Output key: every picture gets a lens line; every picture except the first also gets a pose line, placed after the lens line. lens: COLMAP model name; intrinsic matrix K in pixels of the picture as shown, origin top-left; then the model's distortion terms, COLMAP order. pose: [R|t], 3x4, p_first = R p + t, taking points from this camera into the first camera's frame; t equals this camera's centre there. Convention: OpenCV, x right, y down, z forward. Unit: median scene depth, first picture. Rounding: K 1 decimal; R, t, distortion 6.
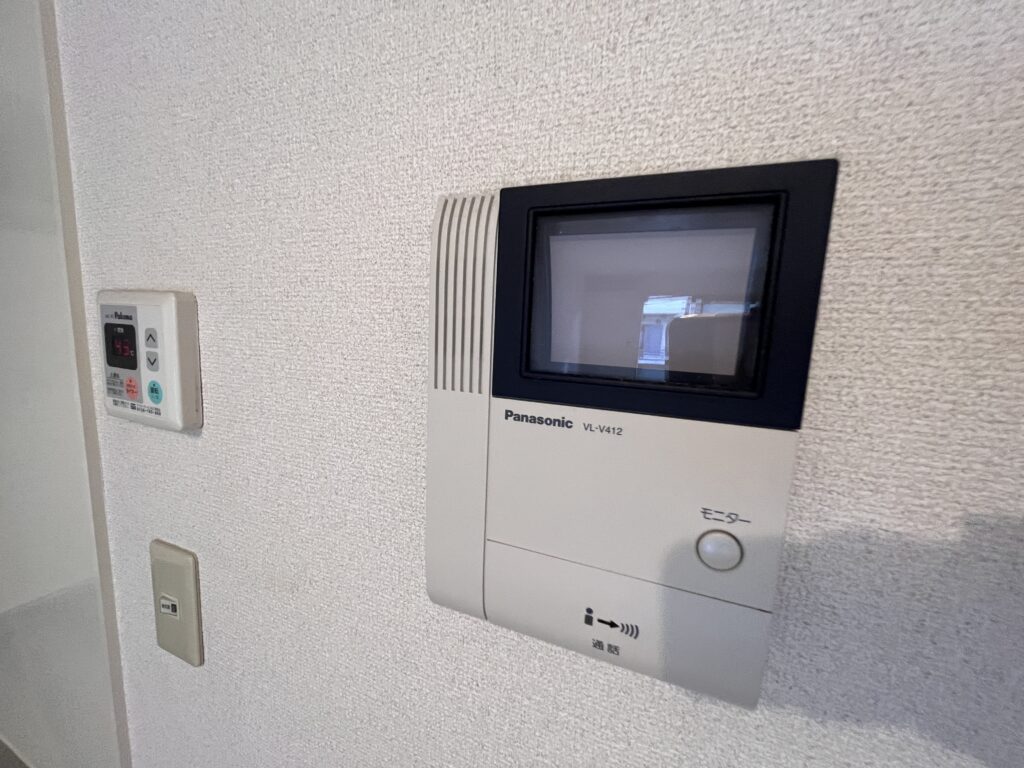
lens RADIAL K [[412.9, 0, 509.8], [0, 412.9, 385.1], [0, 0, 1]] dist [-0.000208, -0.000257]
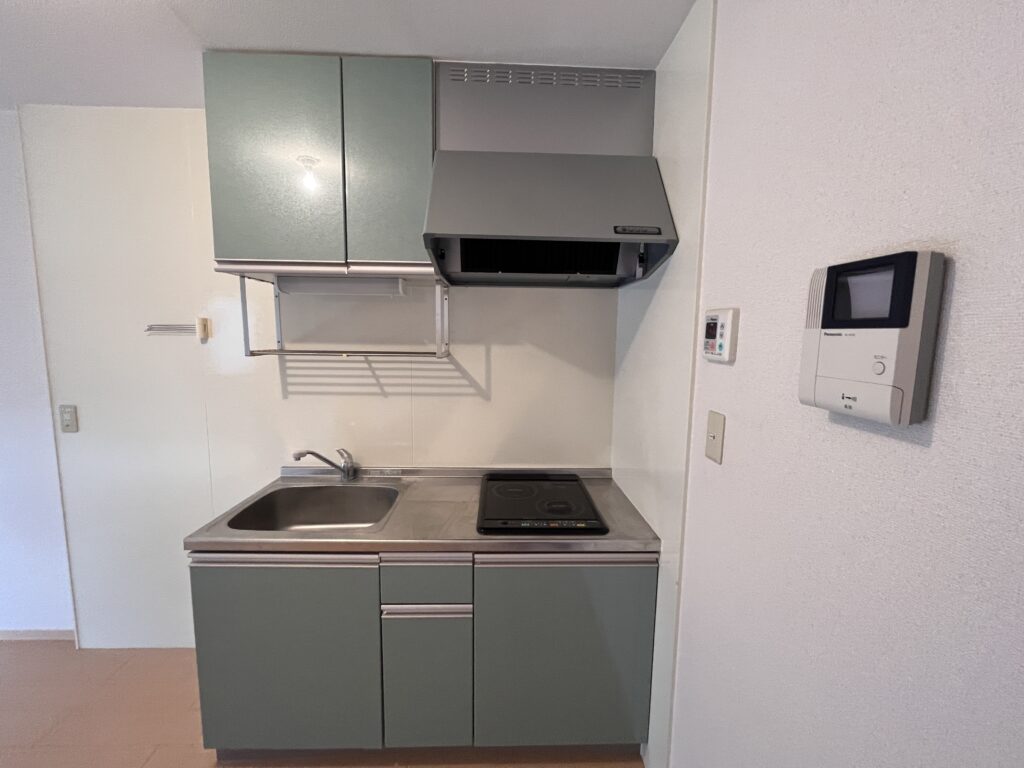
lens RADIAL K [[412.9, 0, 509.2], [0, 412.9, 384.3], [0, 0, 1]] dist [-0.000208, -0.000257]
pose [[0.420228, 0.076923, -0.904152, 1.049487], [-0.122229, 0.992118, 0.027598, 0.370721], [0.899149, 0.098916, 0.426318, -1.413622]]
